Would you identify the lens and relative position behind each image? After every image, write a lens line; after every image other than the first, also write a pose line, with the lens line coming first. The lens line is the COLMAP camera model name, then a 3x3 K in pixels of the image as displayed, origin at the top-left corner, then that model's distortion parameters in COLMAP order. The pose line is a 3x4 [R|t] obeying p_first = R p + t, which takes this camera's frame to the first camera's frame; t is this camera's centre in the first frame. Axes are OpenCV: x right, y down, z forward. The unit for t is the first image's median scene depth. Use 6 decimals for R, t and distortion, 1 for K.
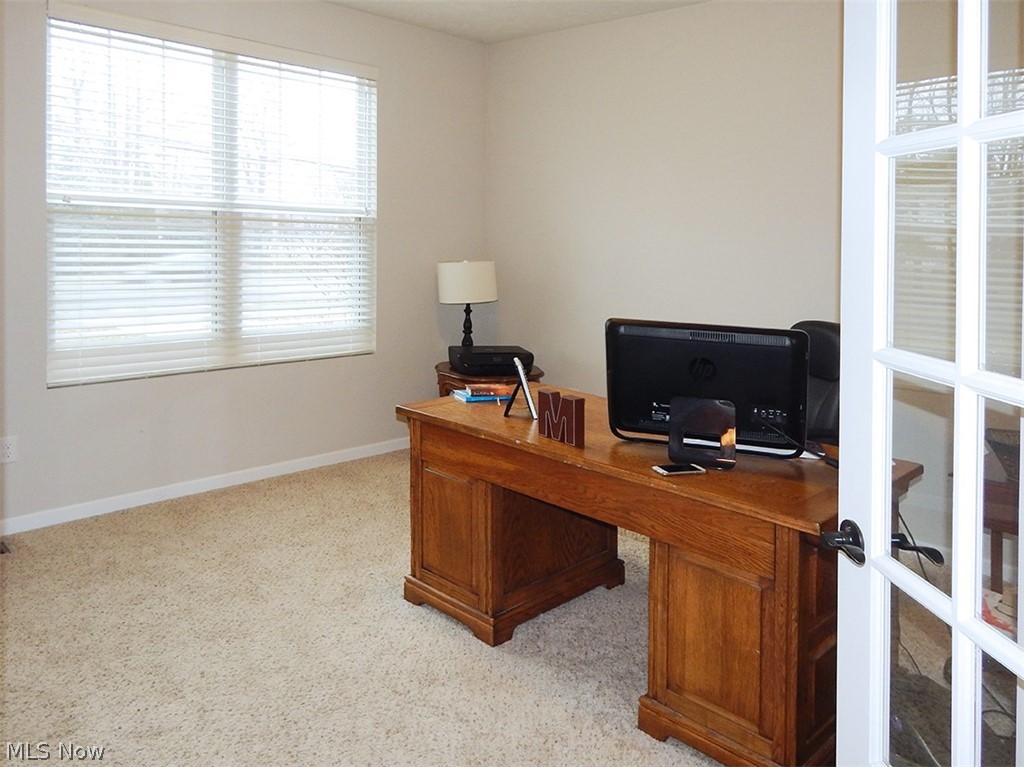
lens RADIAL K [[669.6, 0, 512.0], [0, 669.6, 383.5], [0, 0, 1]] dist [0.001234, -0.000112]
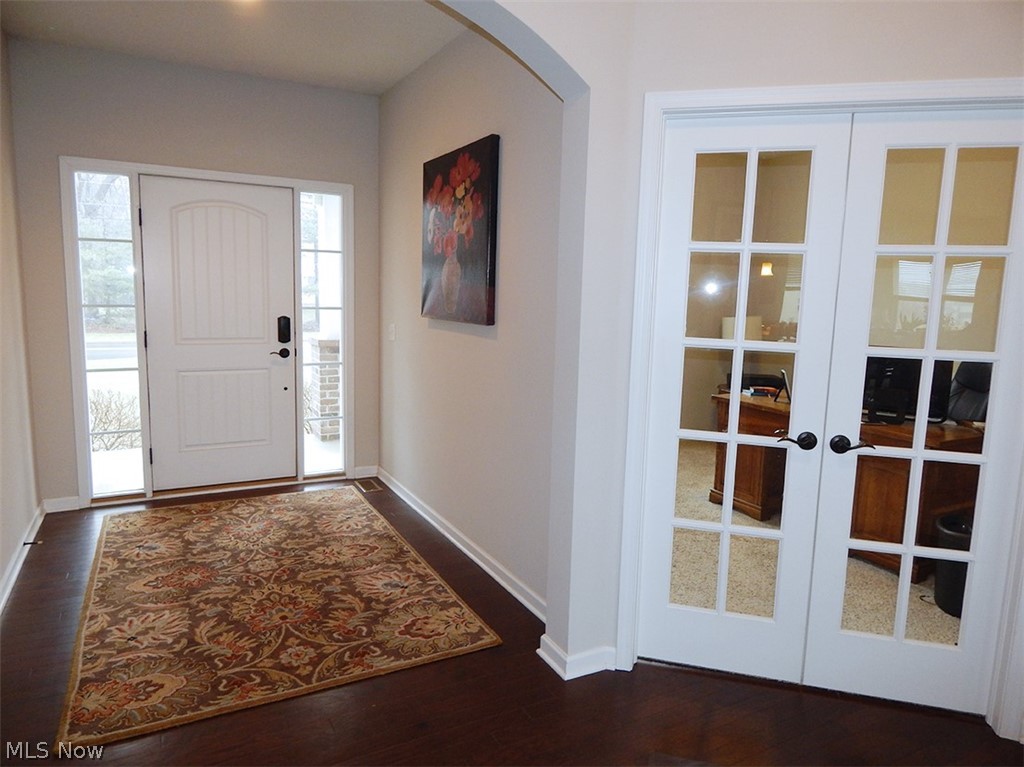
lens RADIAL K [[669.6, 0, 512.0], [0, 669.6, 383.5], [0, 0, 1]] dist [0.001234, -0.000112]
pose [[0.927230, 0.041297, -0.372208, 0.006272], [-0.076441, 0.993847, -0.080158, 0.192907], [0.366608, 0.102777, 0.924681, -0.932227]]
